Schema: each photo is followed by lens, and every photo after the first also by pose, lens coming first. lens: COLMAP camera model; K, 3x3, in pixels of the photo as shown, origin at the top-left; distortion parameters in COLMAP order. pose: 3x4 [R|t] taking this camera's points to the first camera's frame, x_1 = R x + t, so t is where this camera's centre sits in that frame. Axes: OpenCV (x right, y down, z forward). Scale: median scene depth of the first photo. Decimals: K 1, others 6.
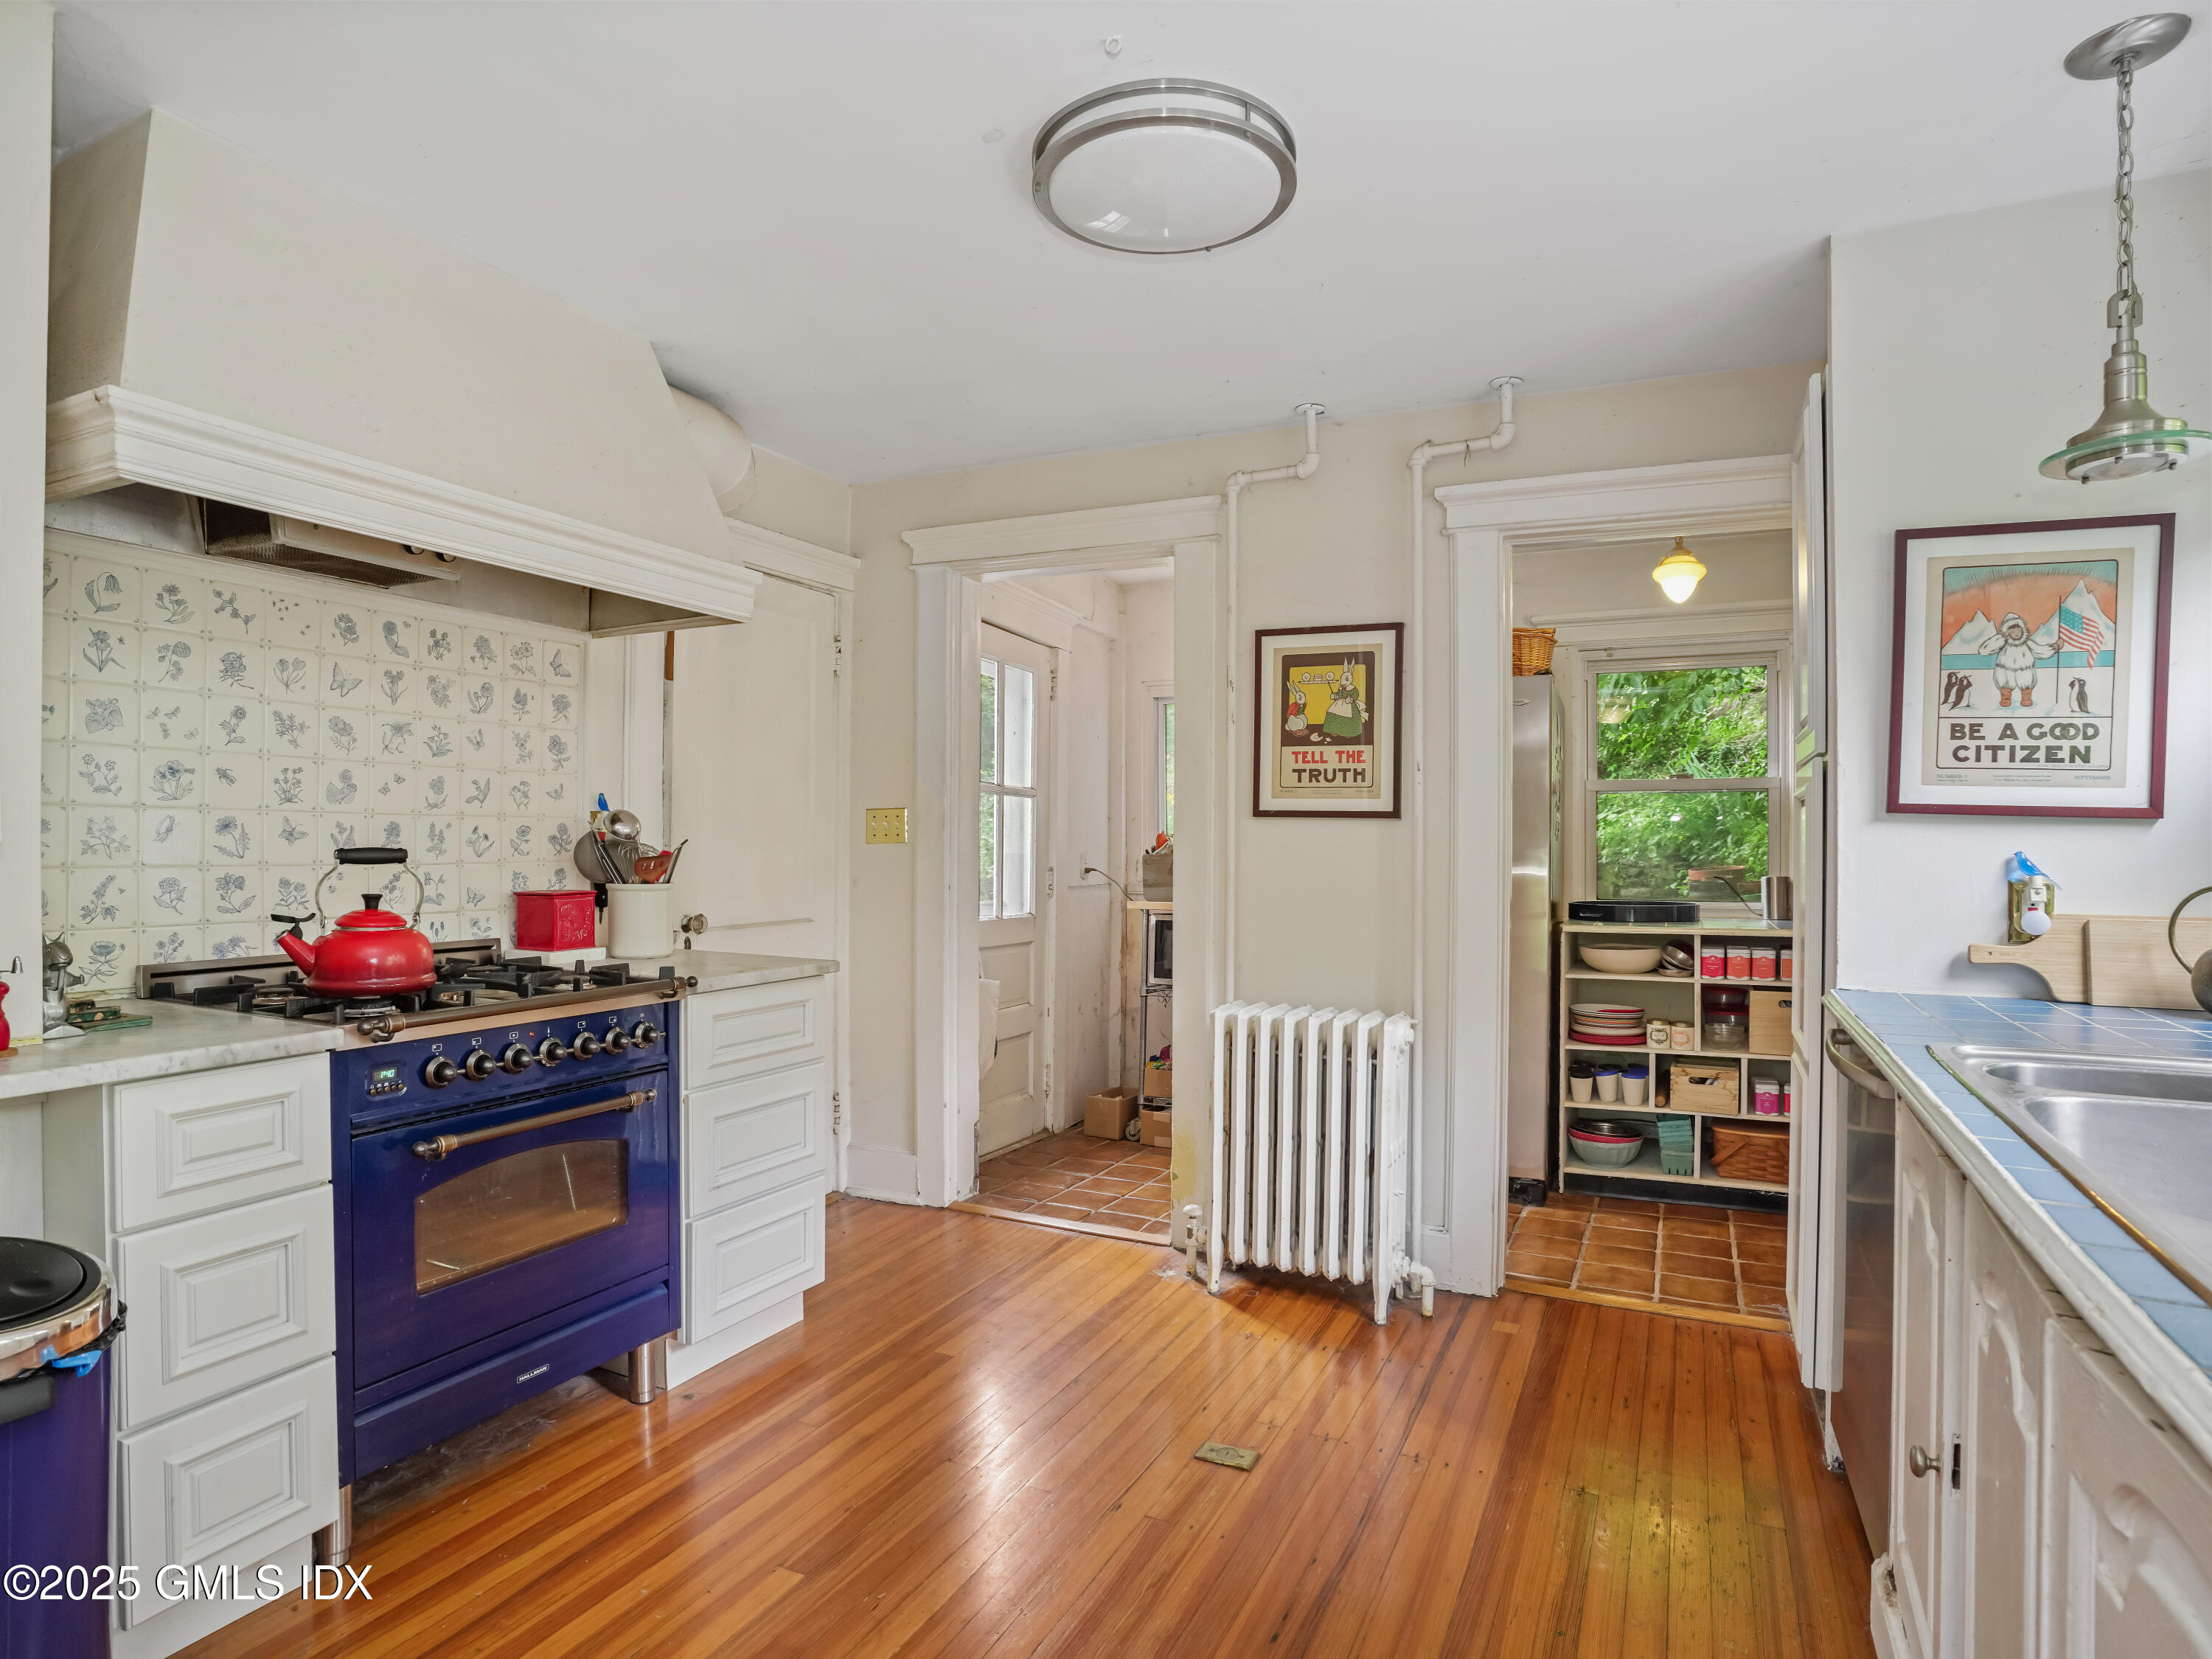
lens RADIAL K [[1209.5, 0, 1096.7], [0, 1209.5, 840.0], [0, 0, 1]] dist [-0.090245, 0.044156]
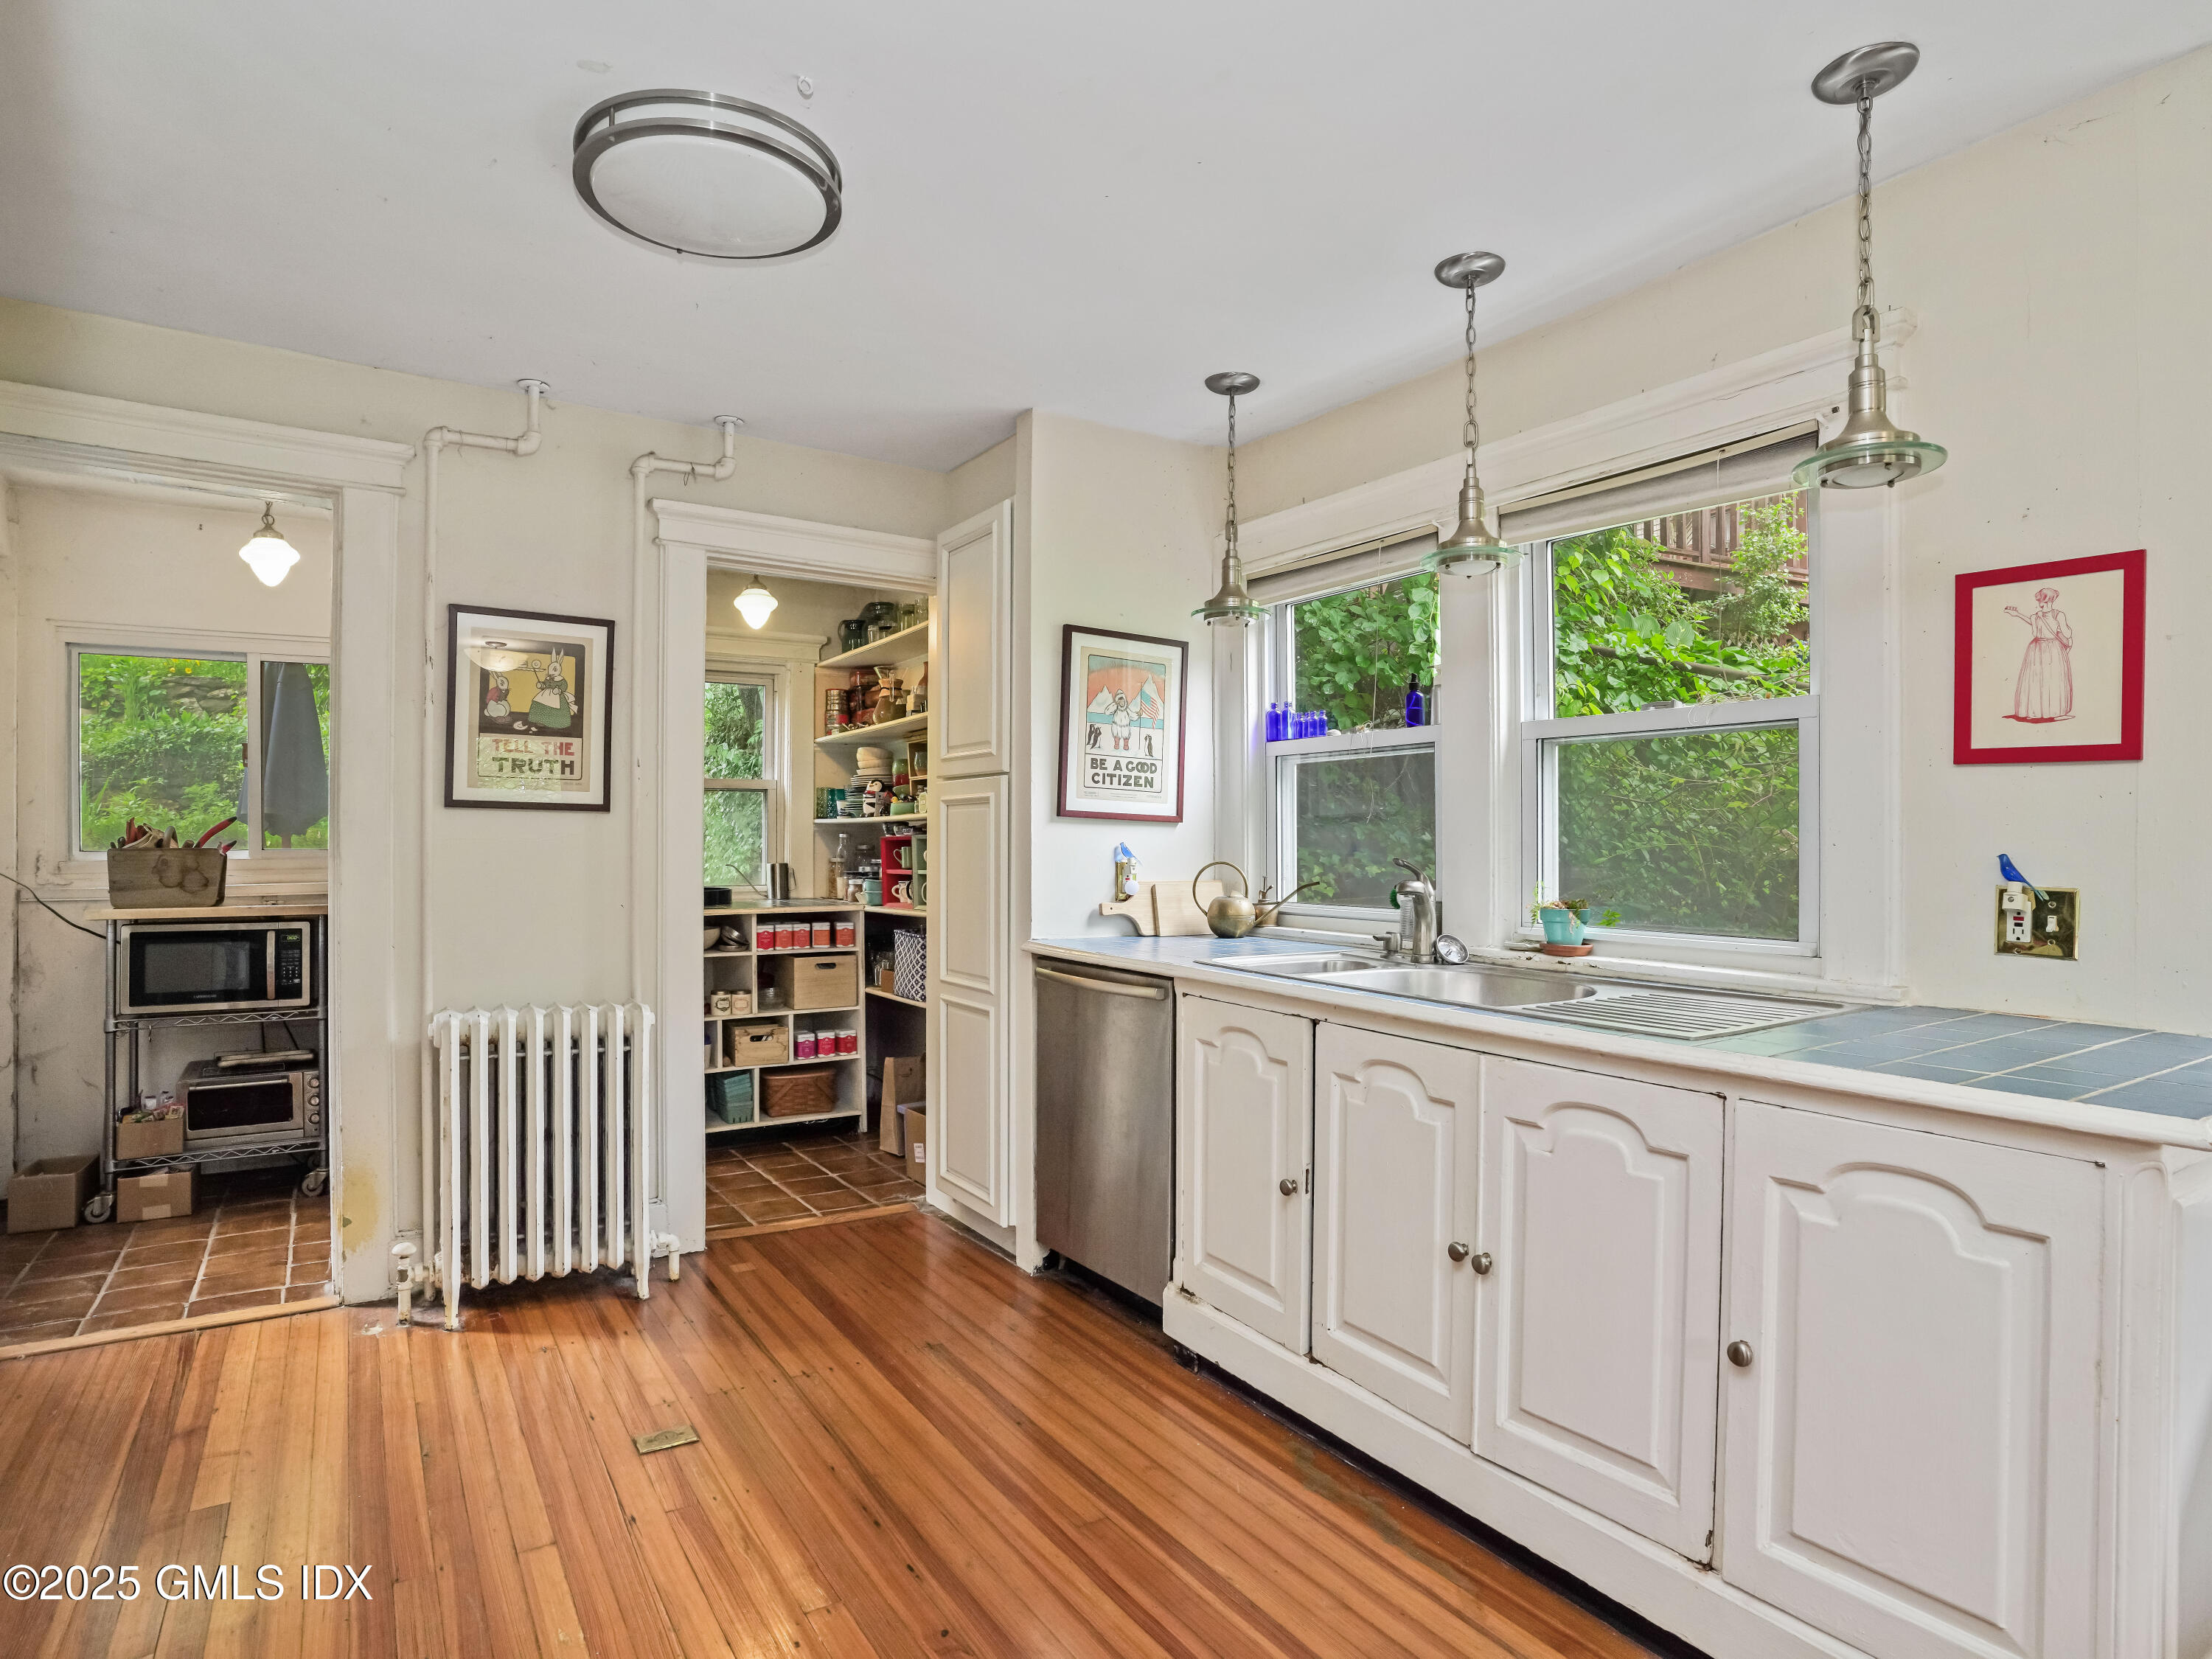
lens RADIAL K [[1209.5, 0, 1096.7], [0, 1209.5, 840.0], [0, 0, 1]] dist [-0.090245, 0.044156]
pose [[0.523982, -0.002109, 0.851727, -0.410988], [-0.004773, 0.999974, 0.005412, -0.001320], [-0.851716, -0.006901, 0.523958, 0.117459]]
